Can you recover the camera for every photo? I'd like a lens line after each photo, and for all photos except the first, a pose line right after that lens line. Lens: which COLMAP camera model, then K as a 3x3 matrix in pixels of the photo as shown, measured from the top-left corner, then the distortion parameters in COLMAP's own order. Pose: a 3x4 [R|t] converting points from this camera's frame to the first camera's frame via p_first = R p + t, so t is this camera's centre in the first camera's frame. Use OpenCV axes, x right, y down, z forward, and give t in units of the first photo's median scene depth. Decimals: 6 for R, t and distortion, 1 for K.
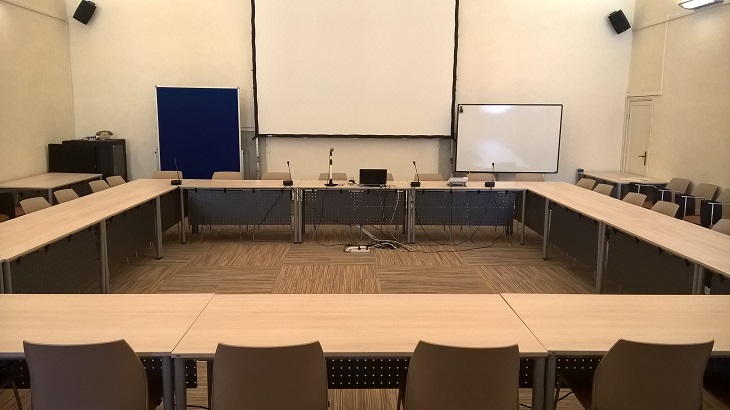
lens RADIAL K [[576.7, 0, 365.0], [0, 576.7, 205.0], [0, 0, 1]] dist [0.139929, -0.257480]
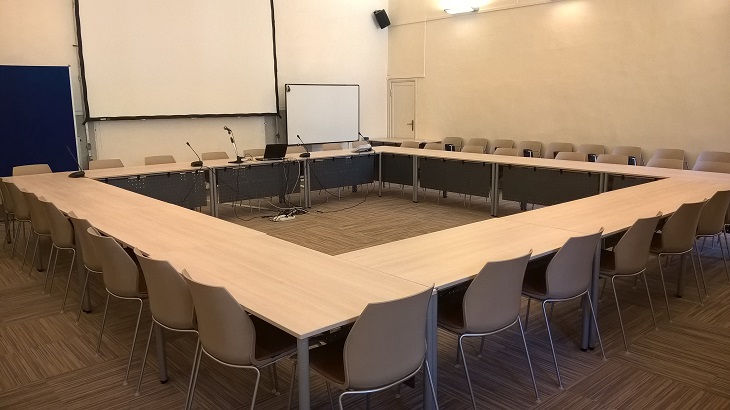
lens RADIAL K [[576.7, 0, 365.0], [0, 576.7, 205.0], [0, 0, 1]] dist [0.139929, -0.257480]
pose [[0.775804, -0.133243, 0.616745, -0.430783], [0.114797, 0.990942, 0.069681, -0.004204], [-0.620443, 0.016741, 0.784073, 0.036814]]
